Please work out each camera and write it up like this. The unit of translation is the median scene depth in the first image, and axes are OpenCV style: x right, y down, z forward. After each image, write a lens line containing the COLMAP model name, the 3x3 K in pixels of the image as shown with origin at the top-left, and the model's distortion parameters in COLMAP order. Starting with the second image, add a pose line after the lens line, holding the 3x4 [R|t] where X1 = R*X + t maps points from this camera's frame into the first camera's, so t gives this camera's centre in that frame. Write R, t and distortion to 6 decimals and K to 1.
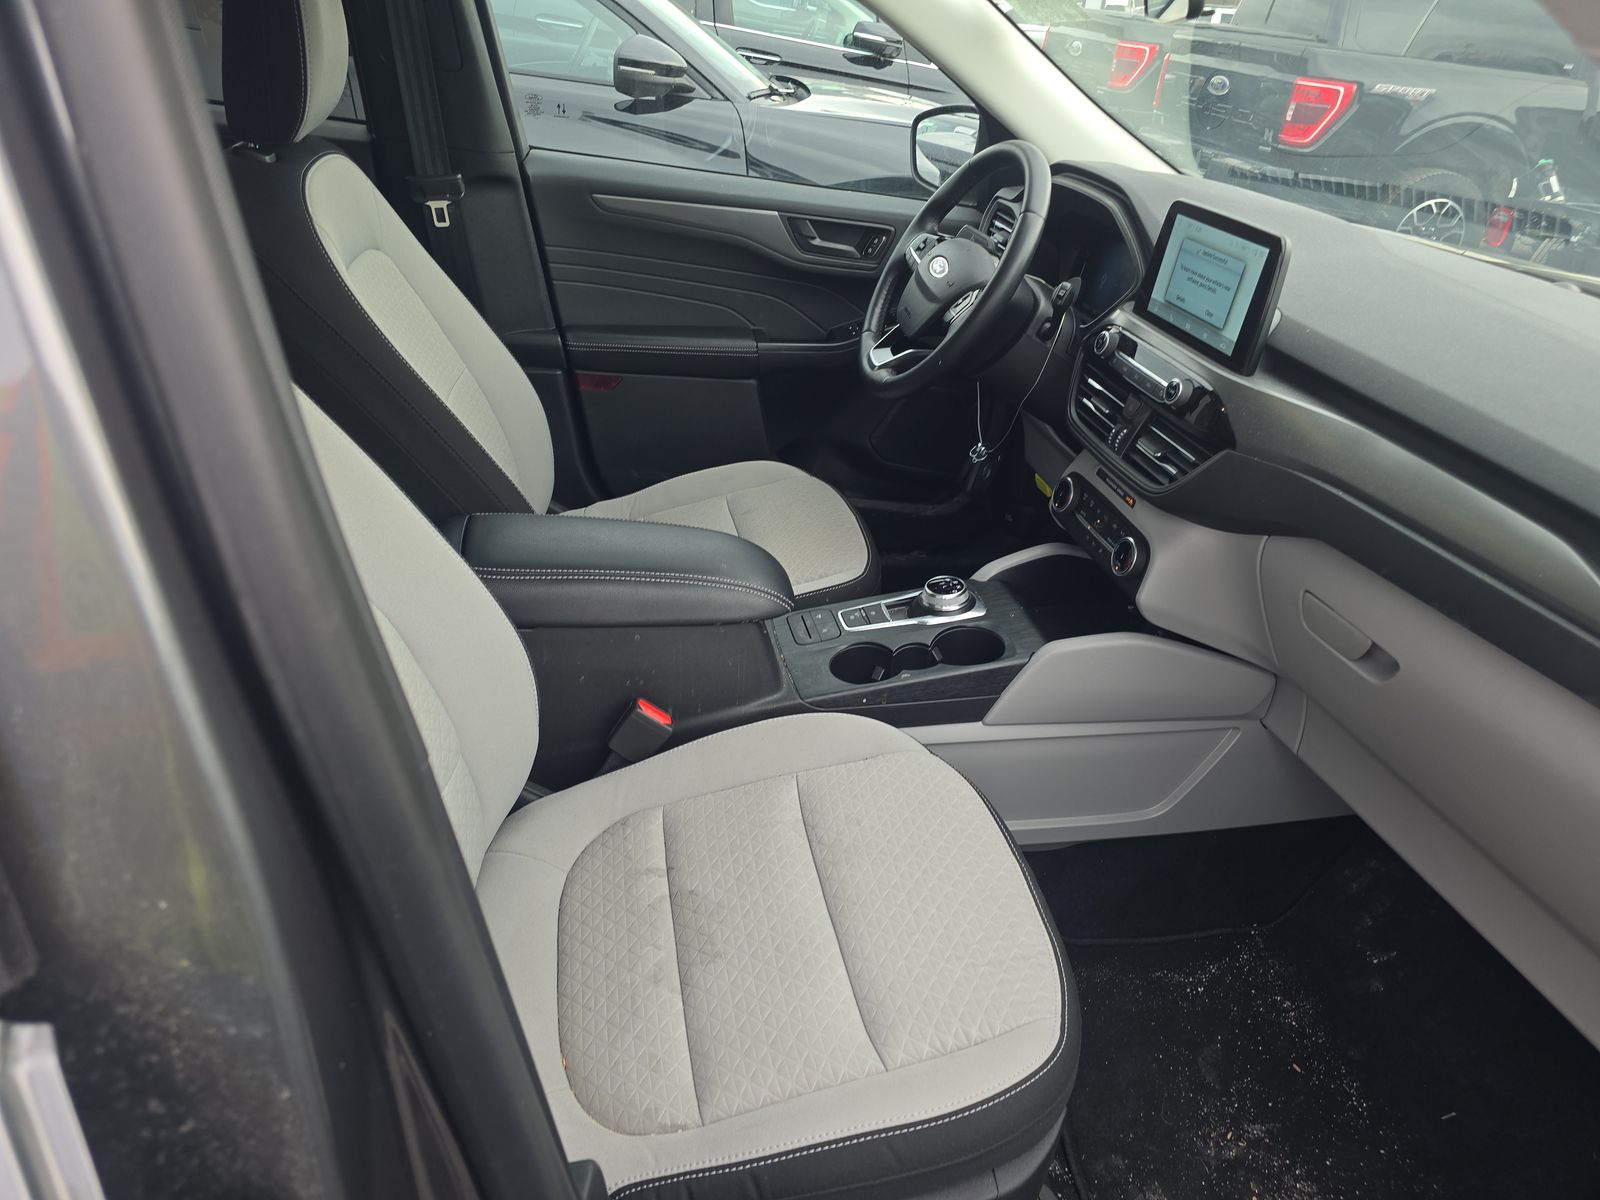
lens RADIAL K [[1078.3, 0, 801.3], [0, 1078.3, 597.7], [0, 0, 1]] dist [0.034602, -0.030814]
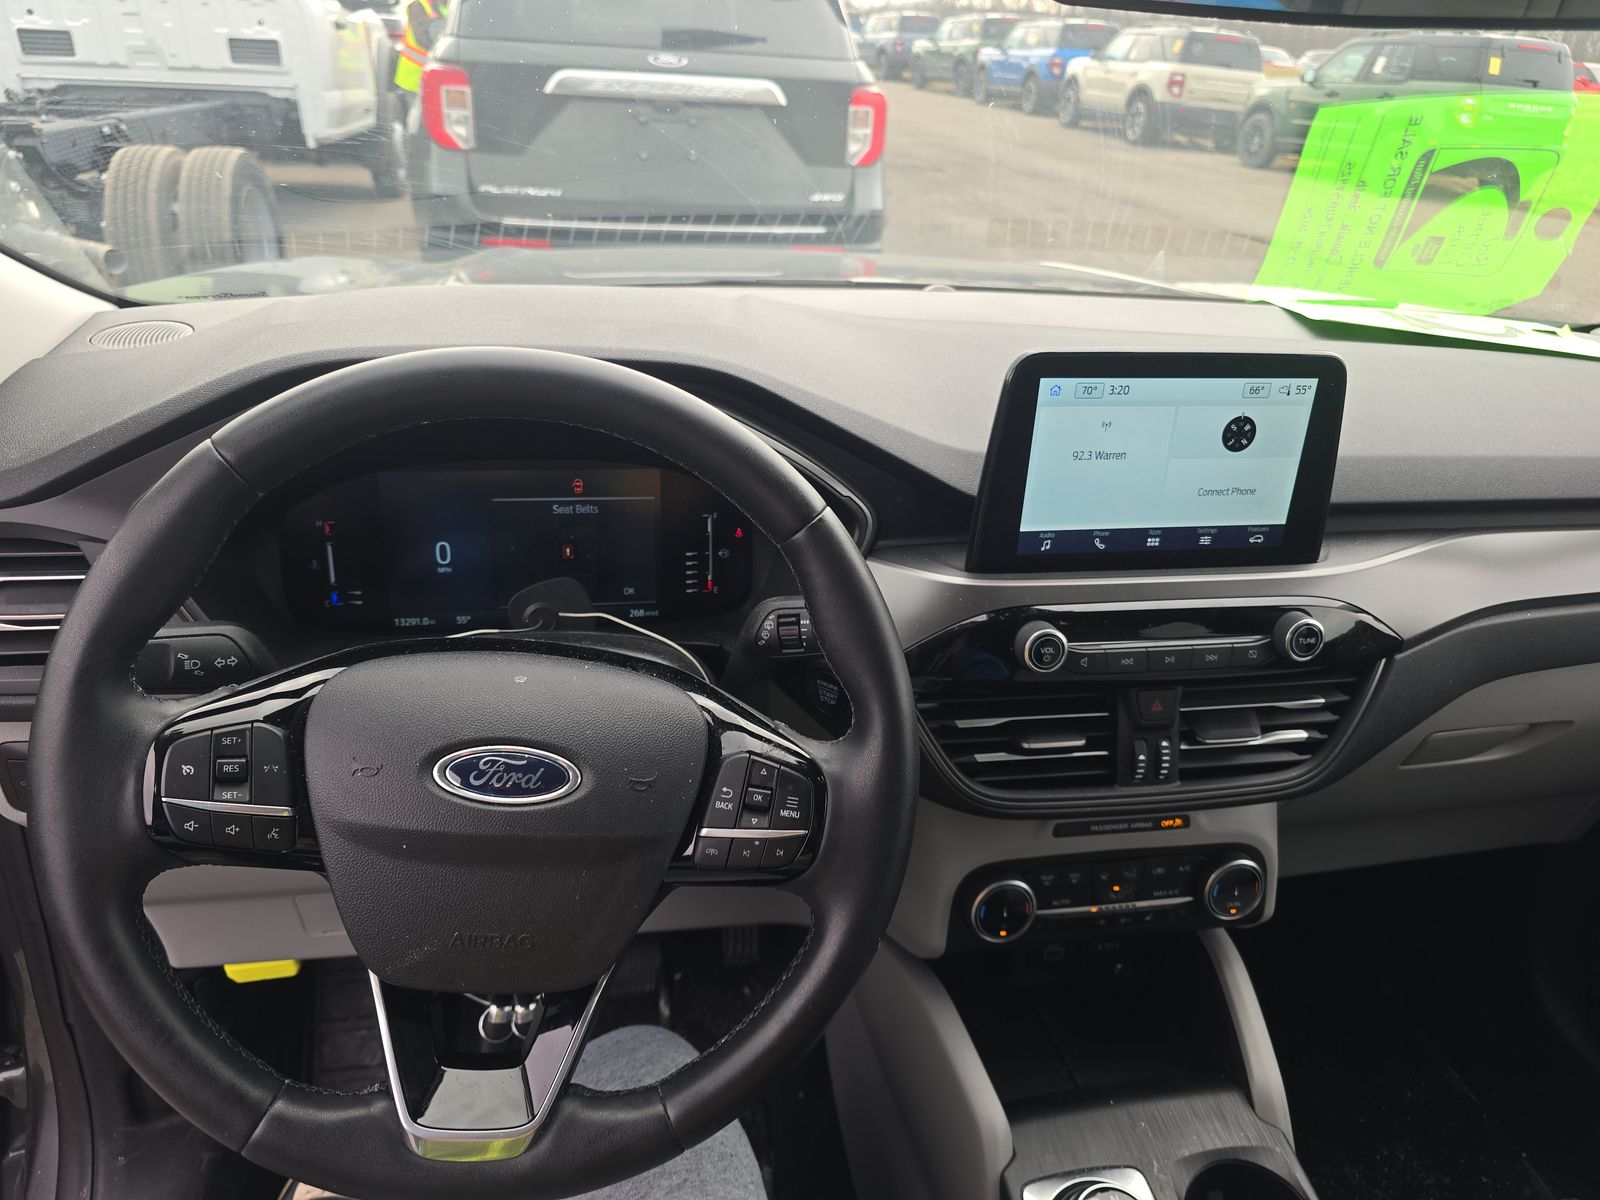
lens RADIAL K [[1078.3, 0, 795.7], [0, 1078.3, 599.7], [0, 0, 1]] dist [0.034602, -0.030814]
pose [[0.018964, -0.520180, 0.853846, -0.140699], [0.443515, 0.769755, 0.459099, -0.537678], [-0.896066, 0.369987, 0.245305, 0.976724]]
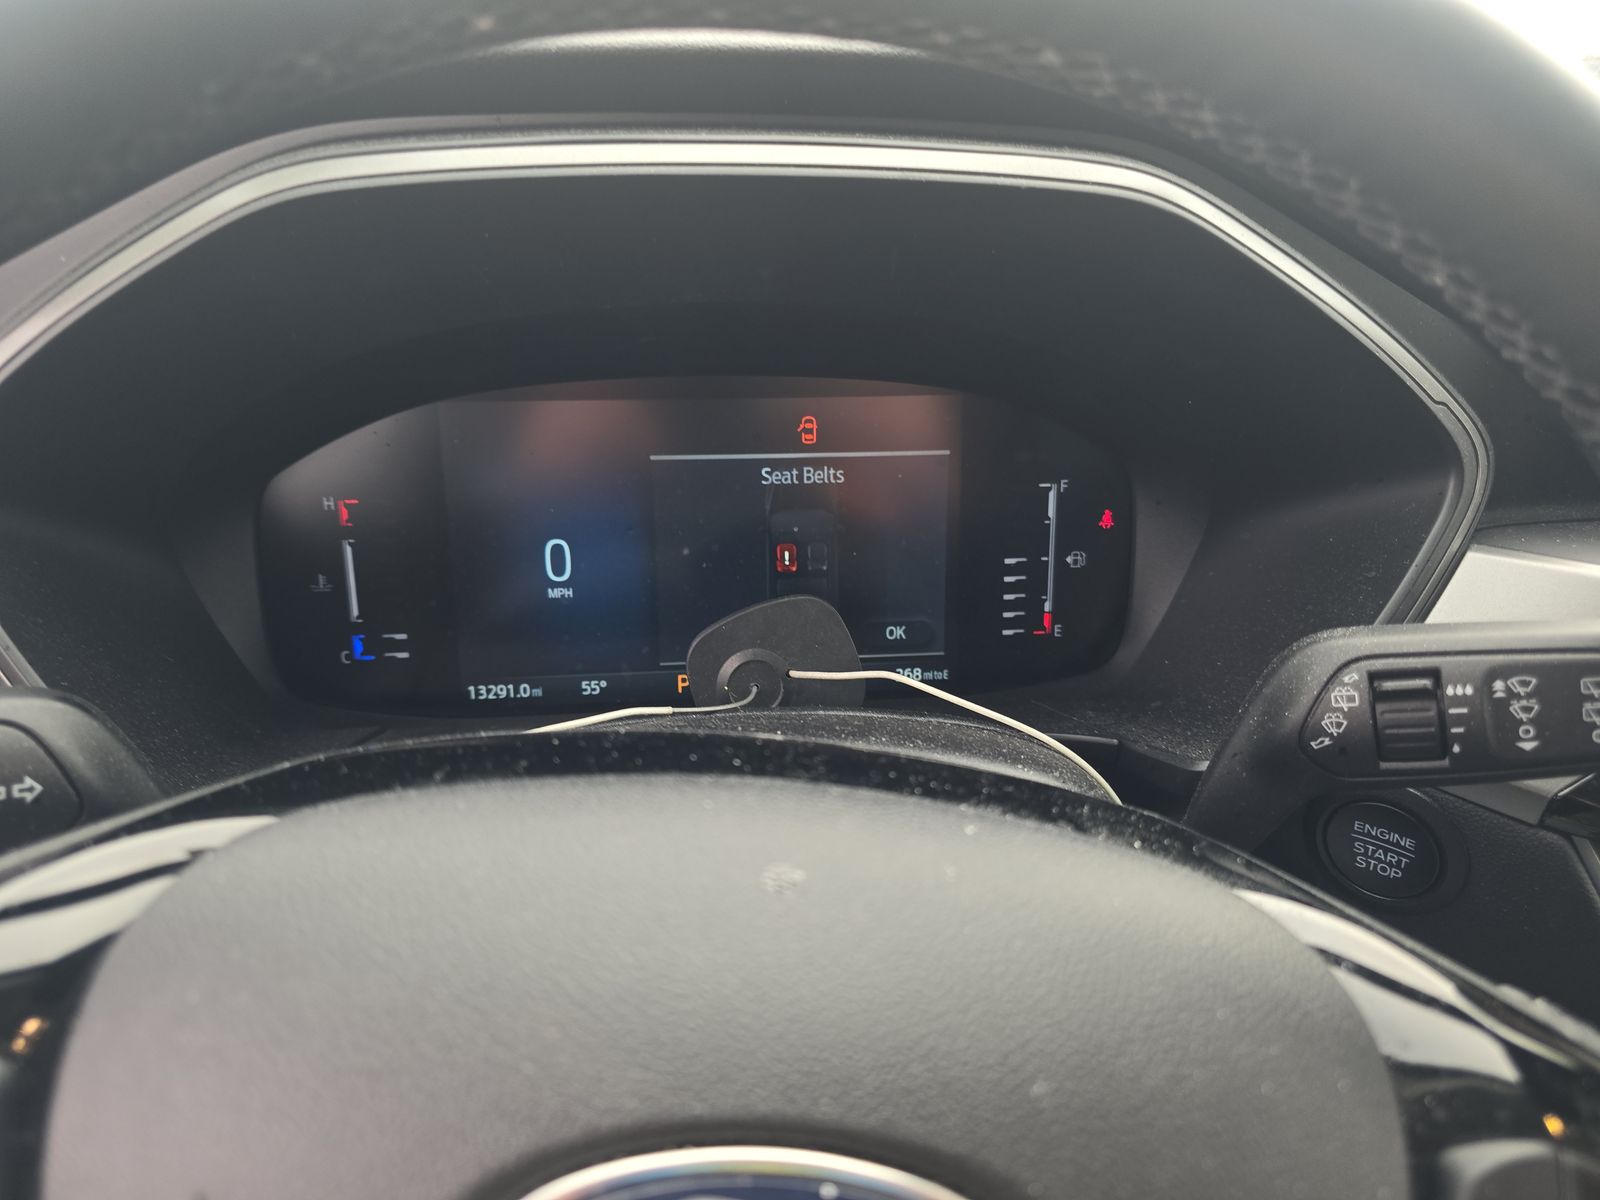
lens RADIAL K [[1078.3, 0, 805.6], [0, 1078.3, 604.4], [0, 0, 1]] dist [0.034602, -0.030814]
pose [[0.100256, -0.467604, 0.878234, 0.091502], [0.488315, 0.792187, 0.366045, -0.444323], [-0.866890, 0.392156, 0.307760, 1.125817]]
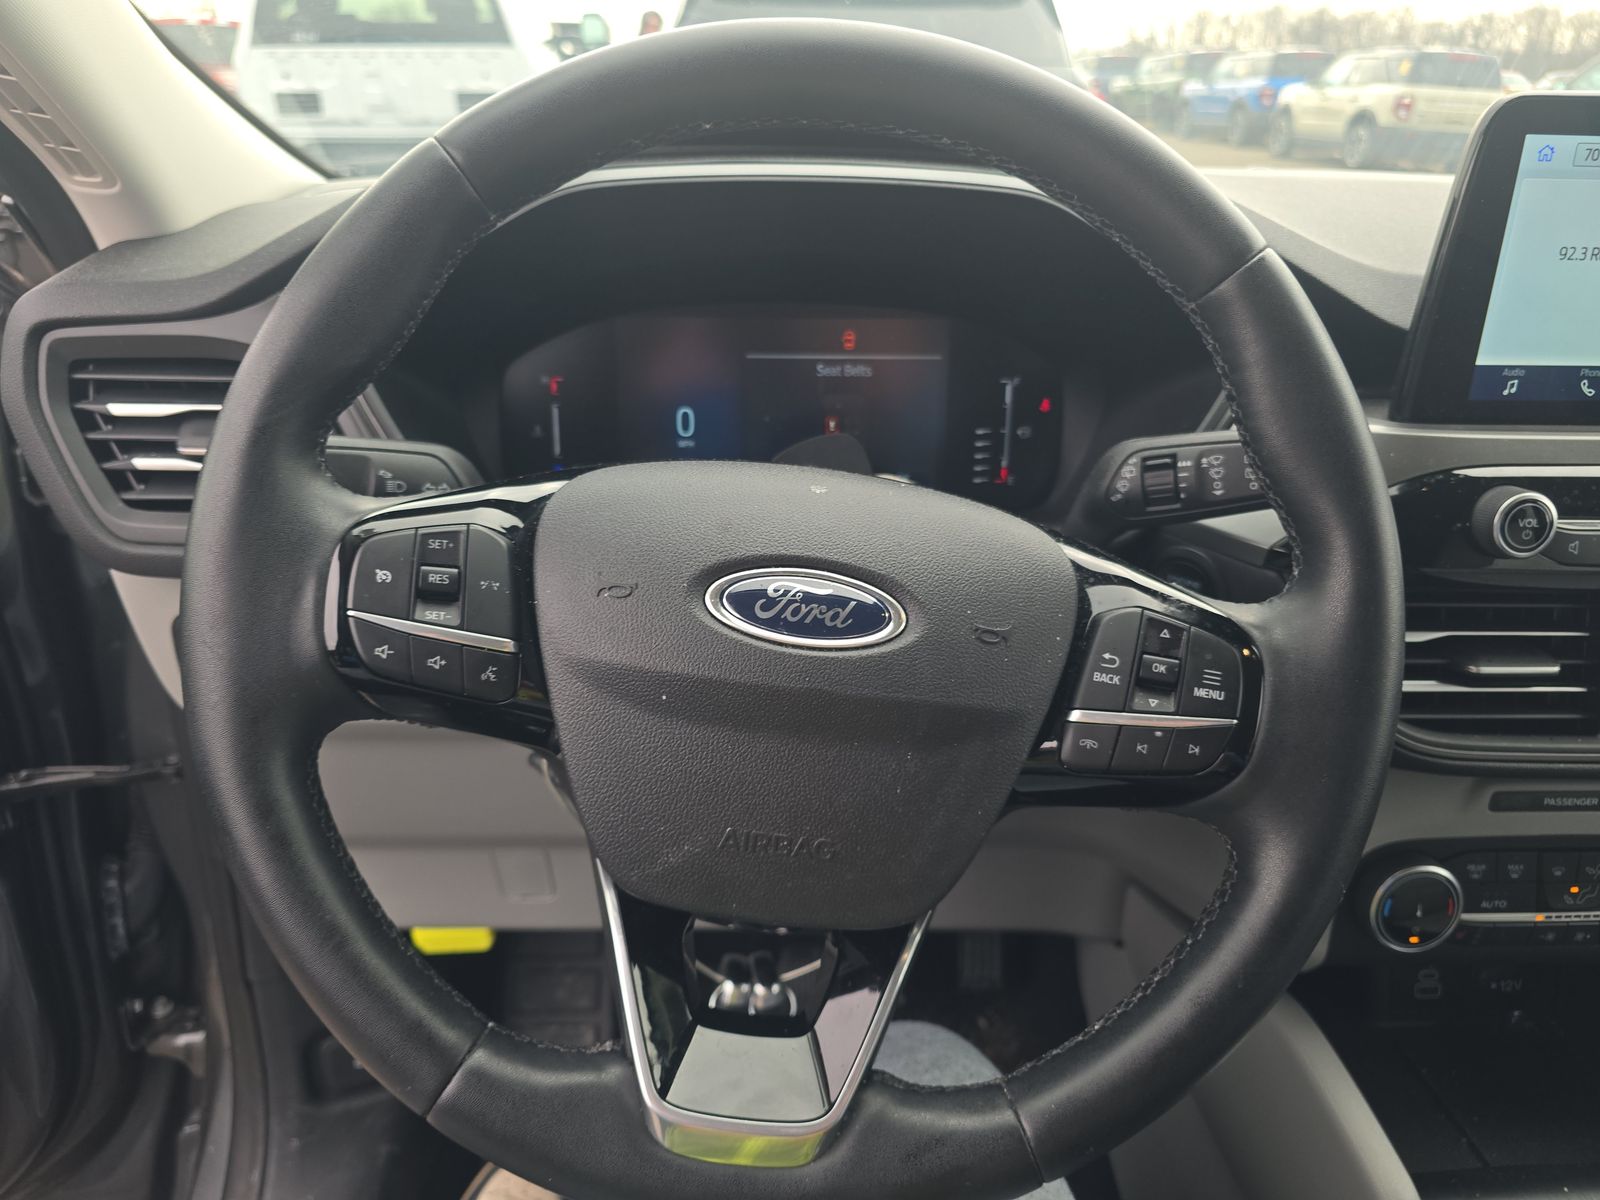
lens RADIAL K [[1078.3, 0, 806.6], [0, 1078.3, 603.2], [0, 0, 1]] dist [0.034602, -0.030814]
pose [[0.161346, -0.479491, 0.862587, -0.078163], [0.481869, 0.801044, 0.355148, -0.455427], [-0.861260, 0.358353, 0.360297, 1.087727]]
